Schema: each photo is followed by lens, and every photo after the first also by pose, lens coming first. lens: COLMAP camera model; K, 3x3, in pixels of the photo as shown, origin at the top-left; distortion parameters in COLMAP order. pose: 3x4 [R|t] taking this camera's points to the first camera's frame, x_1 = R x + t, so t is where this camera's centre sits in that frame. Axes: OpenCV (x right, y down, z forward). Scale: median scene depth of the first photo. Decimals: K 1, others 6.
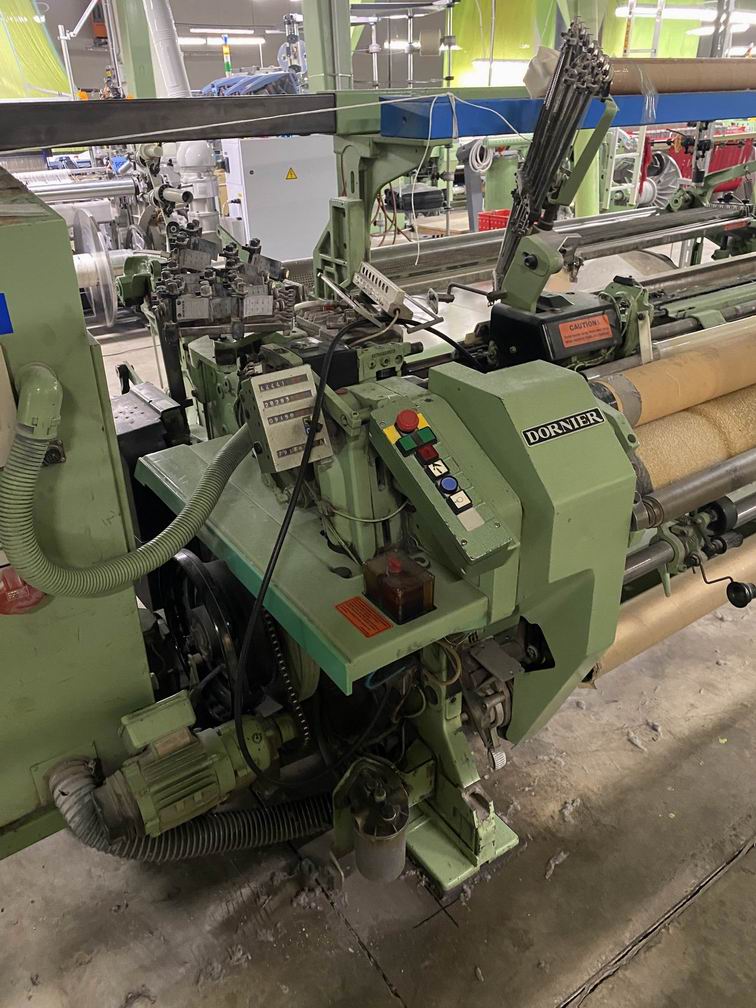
lens RADIAL K [[767.9, 0, 378.2], [0, 767.9, 503.3], [0, 0, 1]] dist [0.013560, -0.008135]
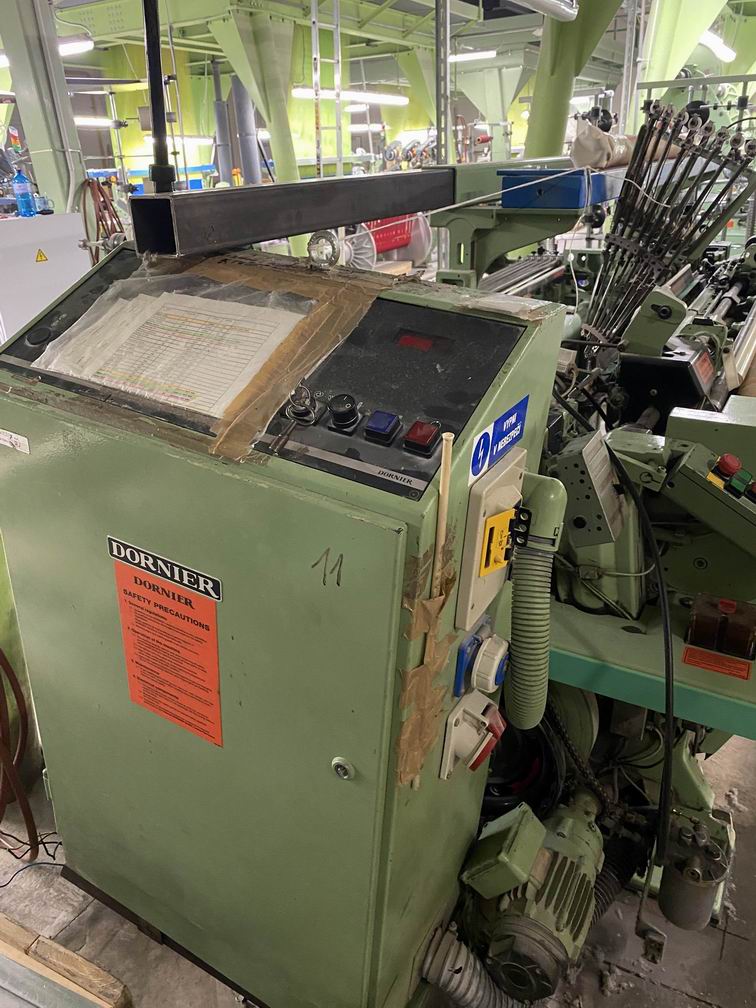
lens RADIAL K [[767.9, 0, 377.1], [0, 767.9, 504.2], [0, 0, 1]] dist [0.013560, -0.008135]
pose [[0.893262, -0.193401, 0.405806, -0.606657], [0.223480, 0.974318, -0.027579, -0.098054], [-0.390050, 0.115325, 0.913543, 0.169124]]
